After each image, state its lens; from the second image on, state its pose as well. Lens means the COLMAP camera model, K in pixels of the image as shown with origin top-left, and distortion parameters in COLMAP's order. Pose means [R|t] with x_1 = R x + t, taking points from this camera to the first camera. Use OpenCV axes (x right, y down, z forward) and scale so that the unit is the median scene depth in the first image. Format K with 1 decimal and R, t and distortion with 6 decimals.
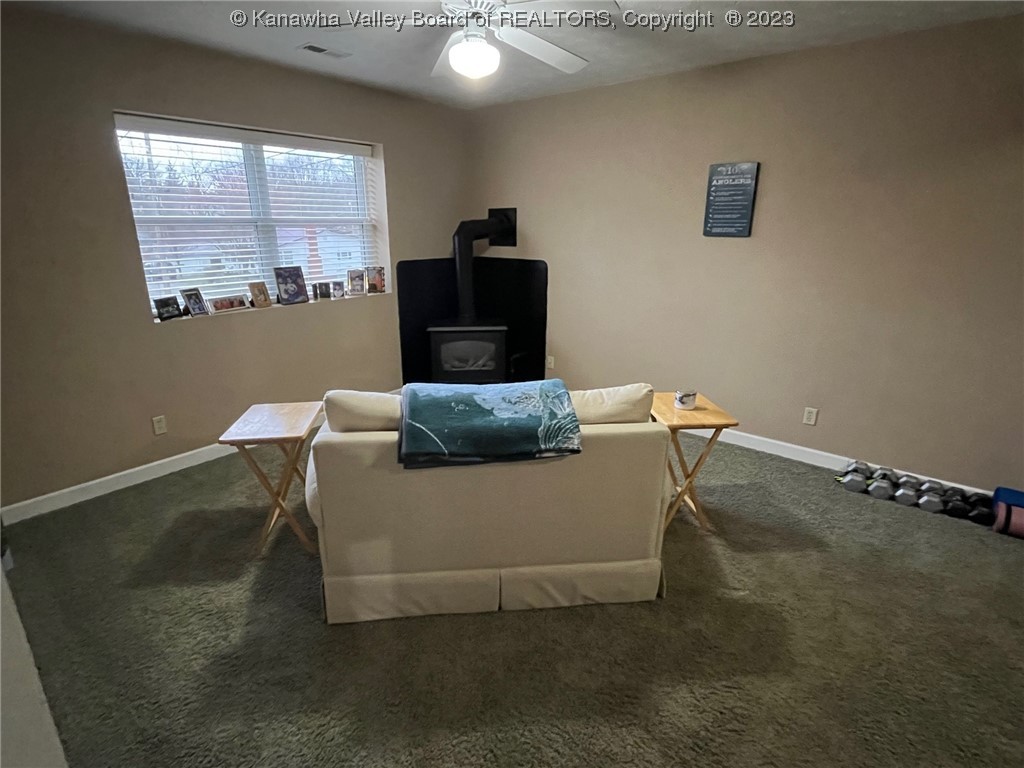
lens RADIAL K [[519.2, 0, 510.6], [0, 519.2, 380.9], [0, 0, 1]] dist [0.002888, -0.001483]
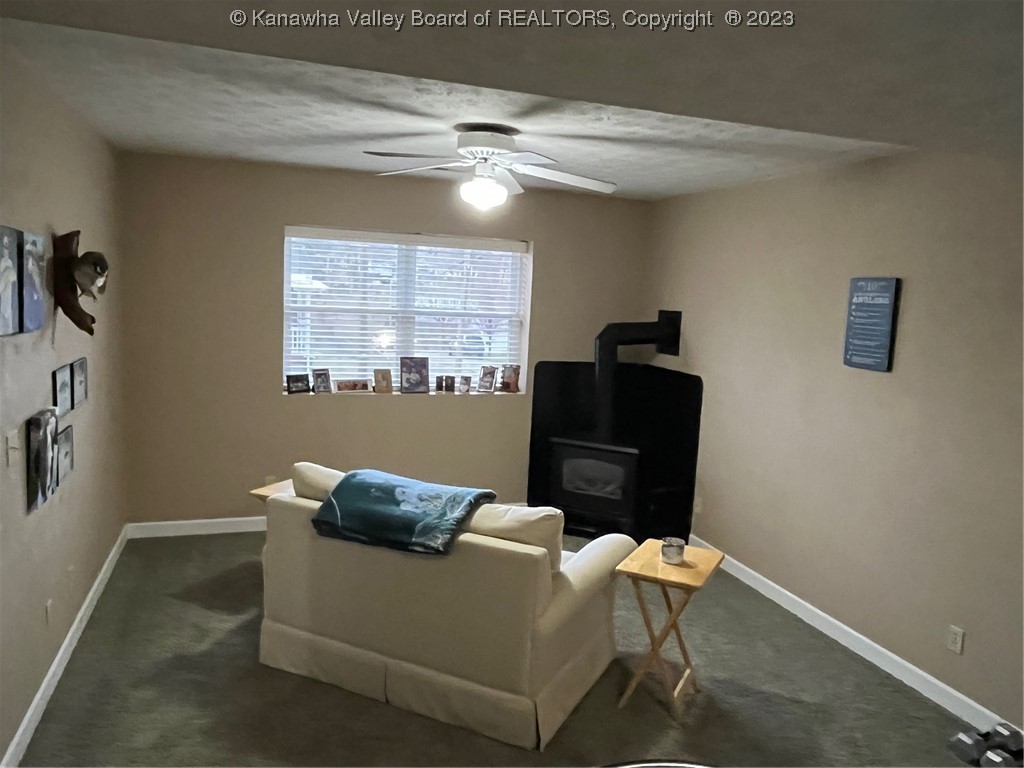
lens RADIAL K [[744.5, 0, 512.7], [0, 744.5, 385.1], [0, 0, 1]] dist [0.000614, 0.007669]
pose [[0.860450, 0.104945, -0.498611, 0.504917], [-0.195441, 0.971689, -0.132755, -0.011078], [0.470563, 0.211678, 0.856600, -0.158137]]
